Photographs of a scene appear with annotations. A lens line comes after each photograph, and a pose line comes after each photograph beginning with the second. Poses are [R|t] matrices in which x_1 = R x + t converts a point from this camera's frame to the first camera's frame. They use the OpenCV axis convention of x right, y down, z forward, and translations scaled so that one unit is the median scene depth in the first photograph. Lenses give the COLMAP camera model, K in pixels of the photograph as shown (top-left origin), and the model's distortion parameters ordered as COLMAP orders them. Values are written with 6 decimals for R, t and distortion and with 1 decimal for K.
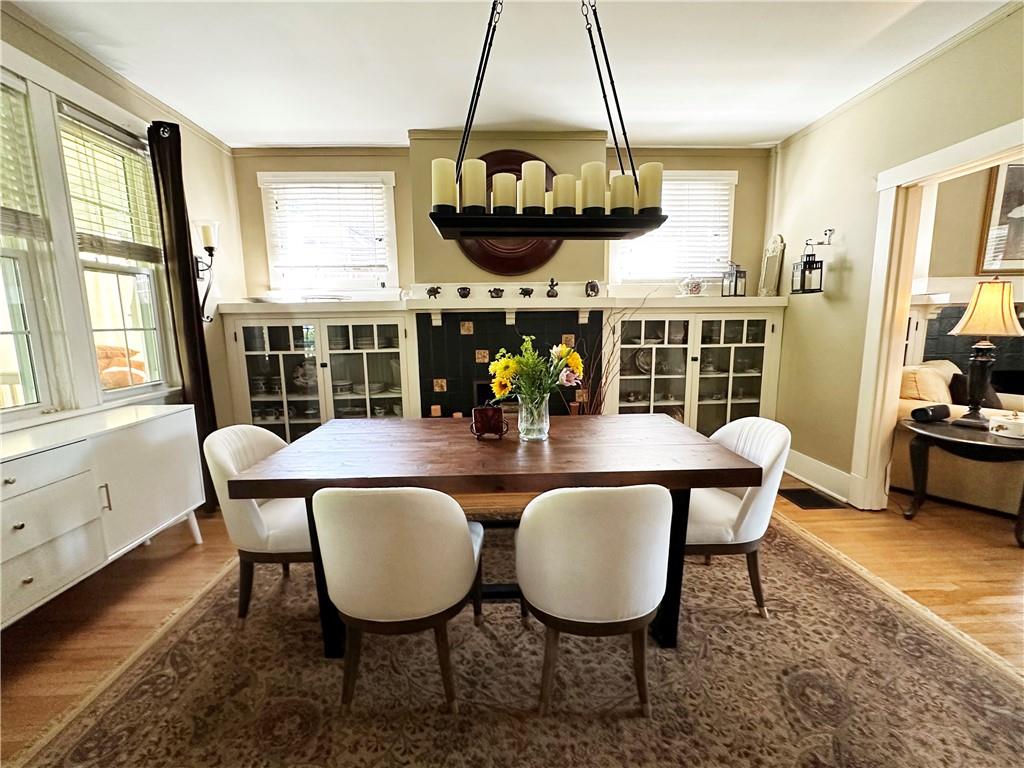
lens RADIAL K [[433.2, 0, 515.2], [0, 433.2, 386.5], [0, 0, 1]] dist [-0.003830, -0.000144]
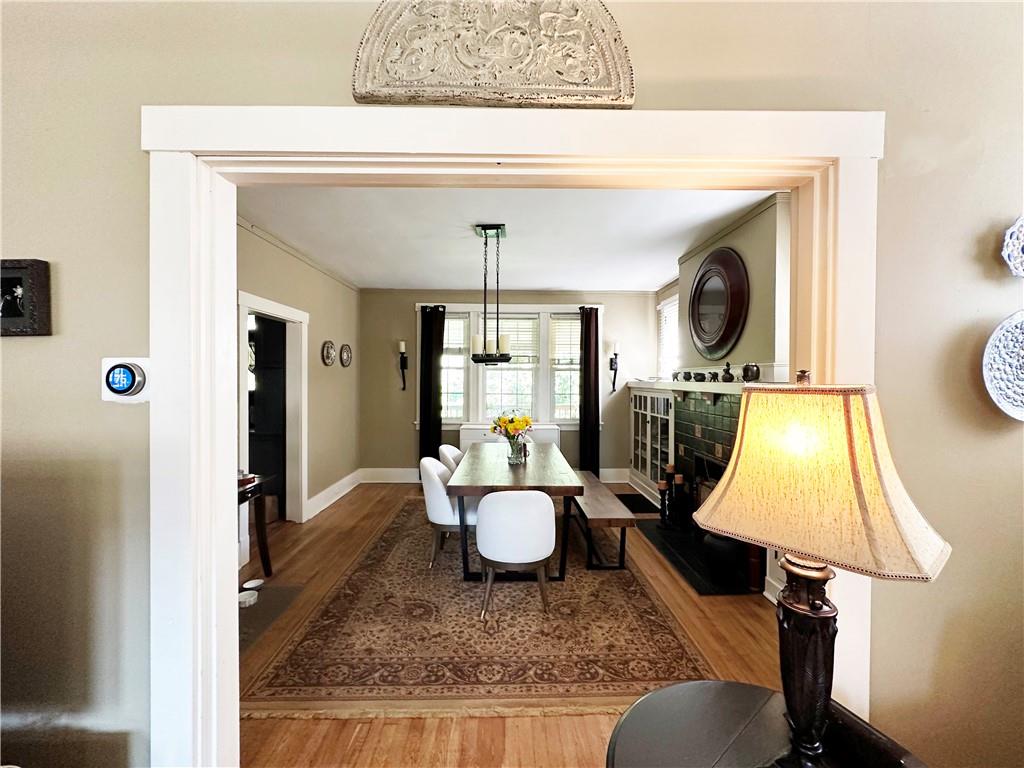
lens RADIAL K [[409.2, 0, 514.7], [0, 409.2, 386.9], [0, 0, 1]] dist [-0.001201, -0.000942]
pose [[-0.019629, 0.032489, -0.999279, 1.033659], [-0.148993, 0.988217, 0.035056, -0.157310], [0.988643, 0.149574, -0.014557, 0.547652]]
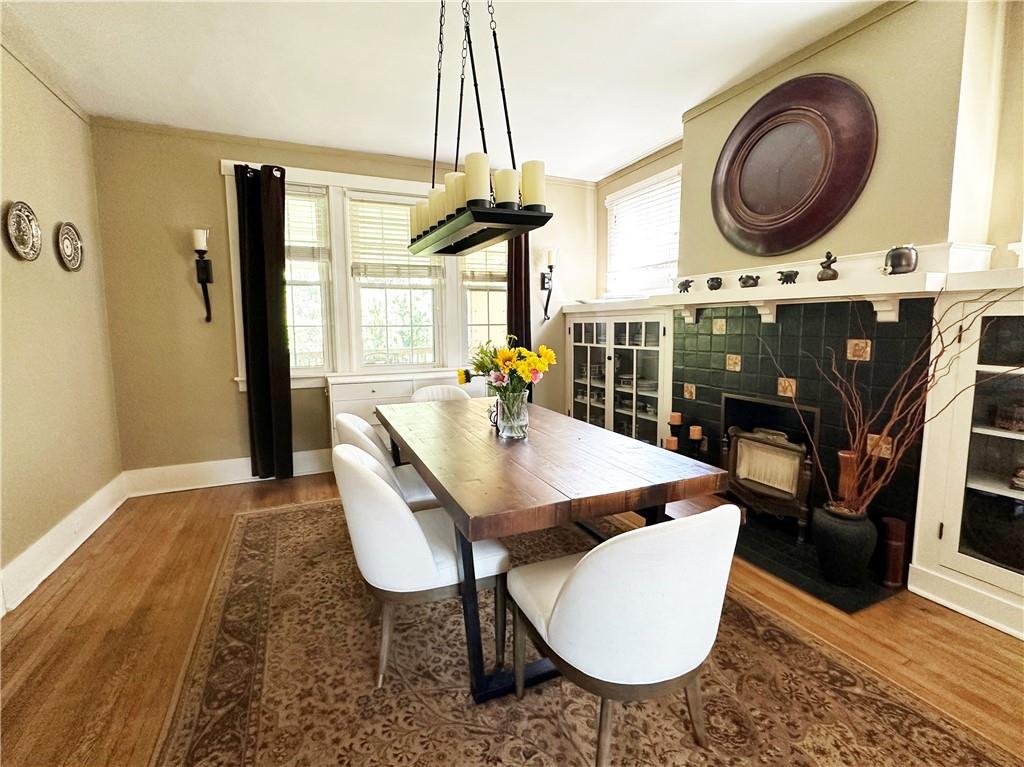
lens RADIAL K [[459.8, 0, 504.0], [0, 459.8, 372.8], [0, 0, 1]] dist [-0.000668, -0.000257]
pose [[0.355363, 0.107951, -0.928474, 0.569020], [-0.128136, 0.989557, 0.066010, -0.054906], [0.925904, 0.095513, 0.365484, 0.320380]]
